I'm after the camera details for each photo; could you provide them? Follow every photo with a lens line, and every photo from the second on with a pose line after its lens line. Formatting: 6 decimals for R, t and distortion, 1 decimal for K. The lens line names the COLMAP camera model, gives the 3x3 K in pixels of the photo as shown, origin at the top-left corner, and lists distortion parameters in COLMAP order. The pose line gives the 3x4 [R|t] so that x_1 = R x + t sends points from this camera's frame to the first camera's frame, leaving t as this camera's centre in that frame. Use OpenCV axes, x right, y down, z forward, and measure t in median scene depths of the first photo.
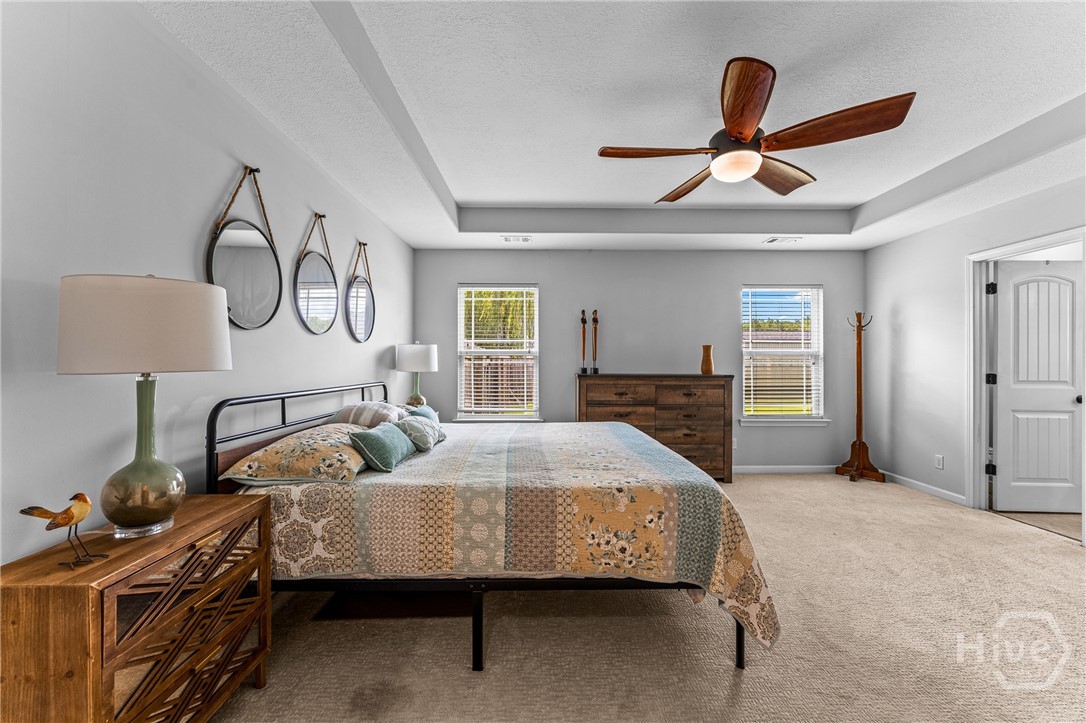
lens RADIAL K [[431.0, 0, 542.8], [0, 431.0, 364.9], [0, 0, 1]] dist [0.000788, -0.000057]
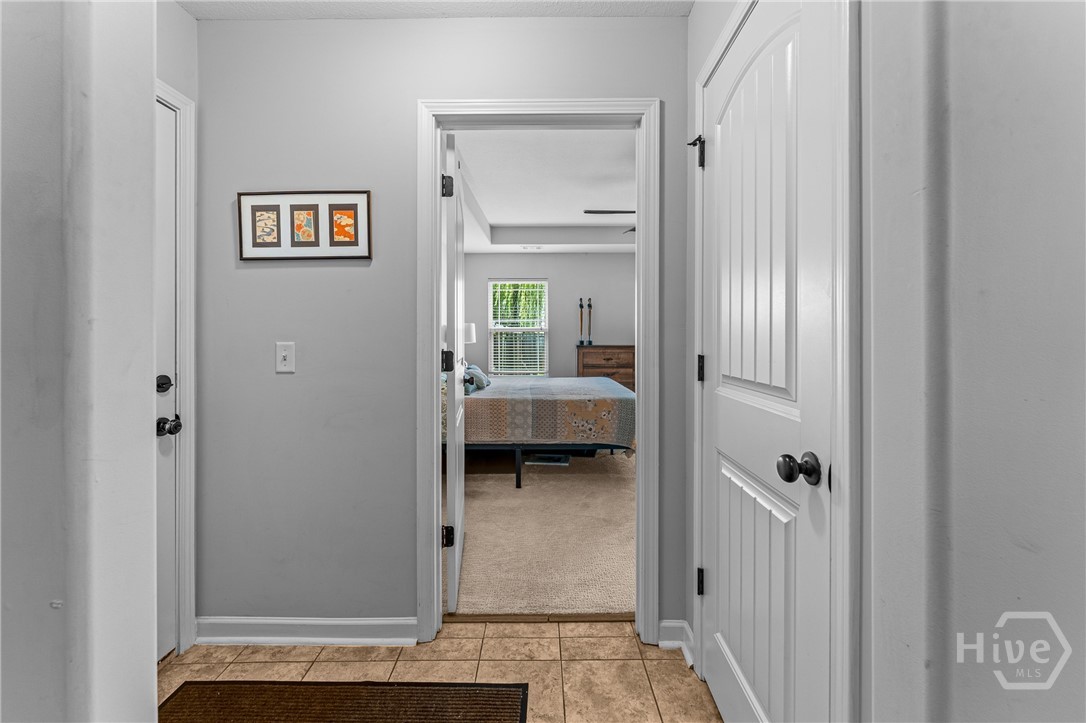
lens RADIAL K [[445.0, 0, 539.9], [0, 445.0, 342.9], [0, 0, 1]] dist [0.027597, 0.000107]
pose [[0.999557, -0.003720, -0.029521, 0.005588], [0.003912, 0.999972, 0.006426, 0.004530], [0.029496, -0.006538, 0.999544, -0.444996]]
